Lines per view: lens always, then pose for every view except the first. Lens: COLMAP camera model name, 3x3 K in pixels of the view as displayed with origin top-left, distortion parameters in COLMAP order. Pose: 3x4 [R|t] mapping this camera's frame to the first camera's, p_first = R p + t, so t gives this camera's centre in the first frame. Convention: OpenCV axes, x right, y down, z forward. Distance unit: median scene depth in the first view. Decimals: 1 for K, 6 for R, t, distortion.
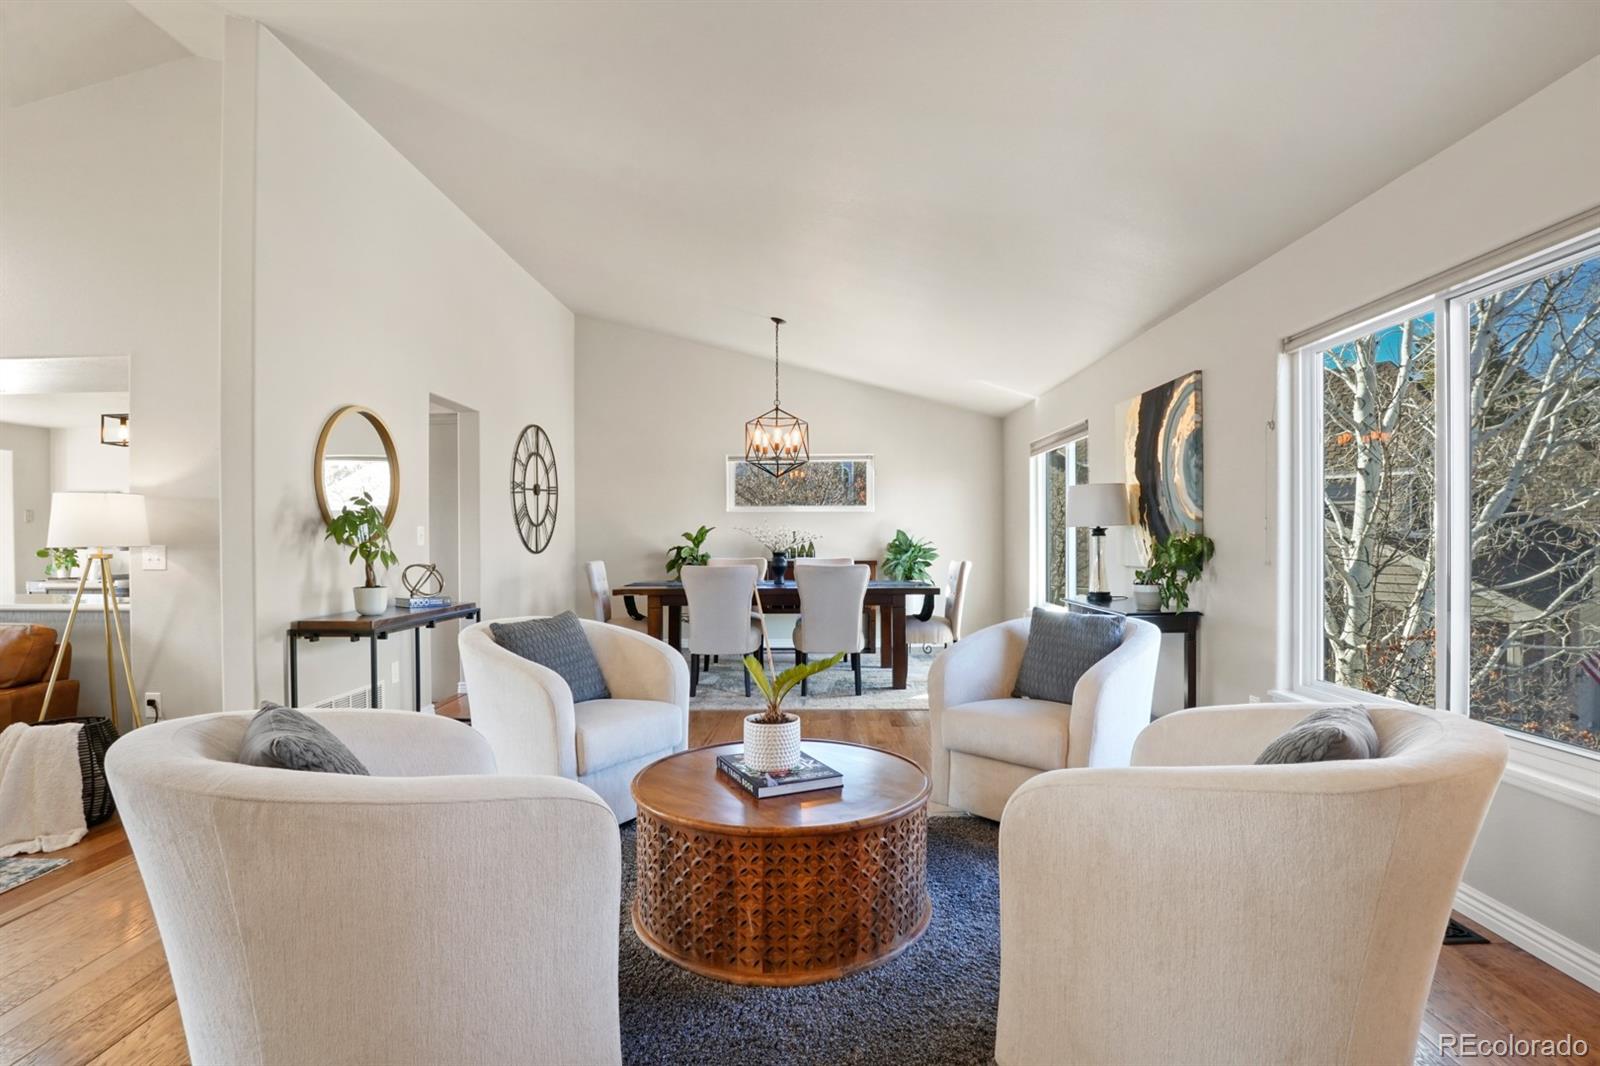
lens RADIAL K [[768.8, 0, 800.0], [0, 768.8, 533.0], [0, 0, 1]] dist [-0.047918, 0.010626]
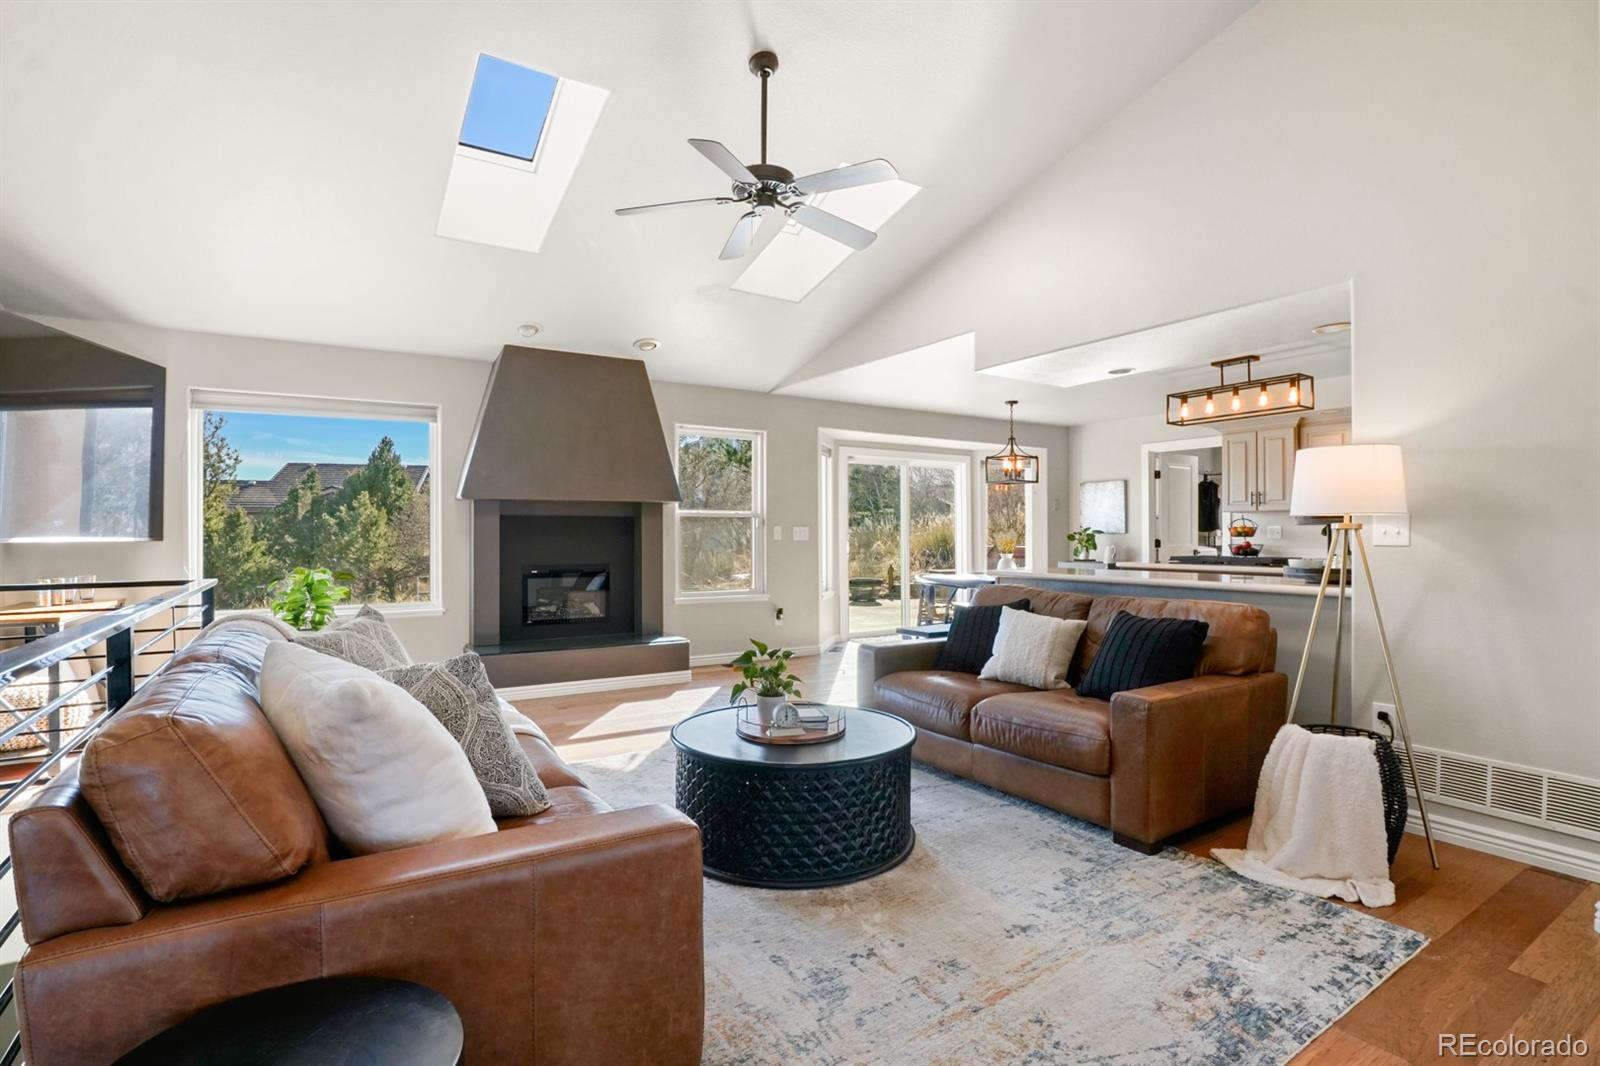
lens RADIAL K [[768.8, 0, 800.0], [0, 768.8, 533.0], [0, 0, 1]] dist [-0.047918, 0.010626]
pose [[0.536408, 0.000603, -0.843958, -0.559069], [0.004015, 0.999987, 0.003266, 0.033004], [0.843949, -0.005140, 0.536399, 0.071343]]
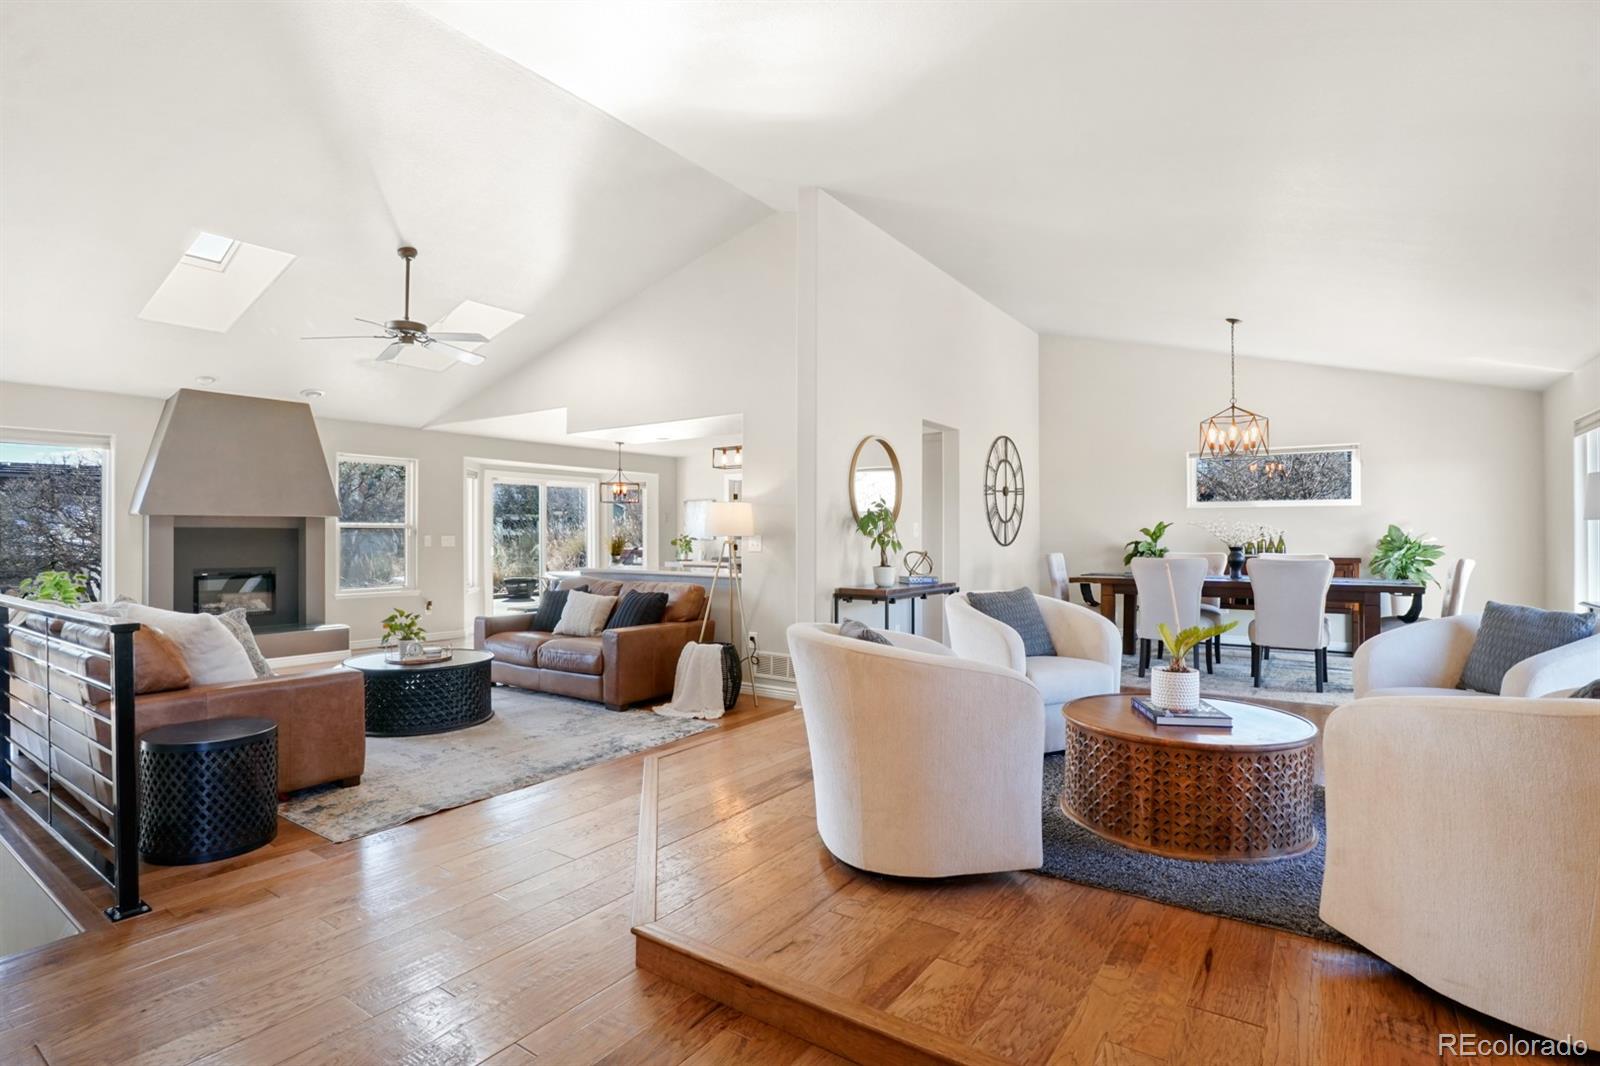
lens RADIAL K [[768.8, 0, 800.0], [0, 768.8, 533.0], [0, 0, 1]] dist [-0.047918, 0.010626]
pose [[0.824505, 0.002258, -0.565850, 0.103156], [-0.000663, 0.999995, 0.003024, 0.006428], [0.565854, -0.002118, 0.824503, -0.250342]]
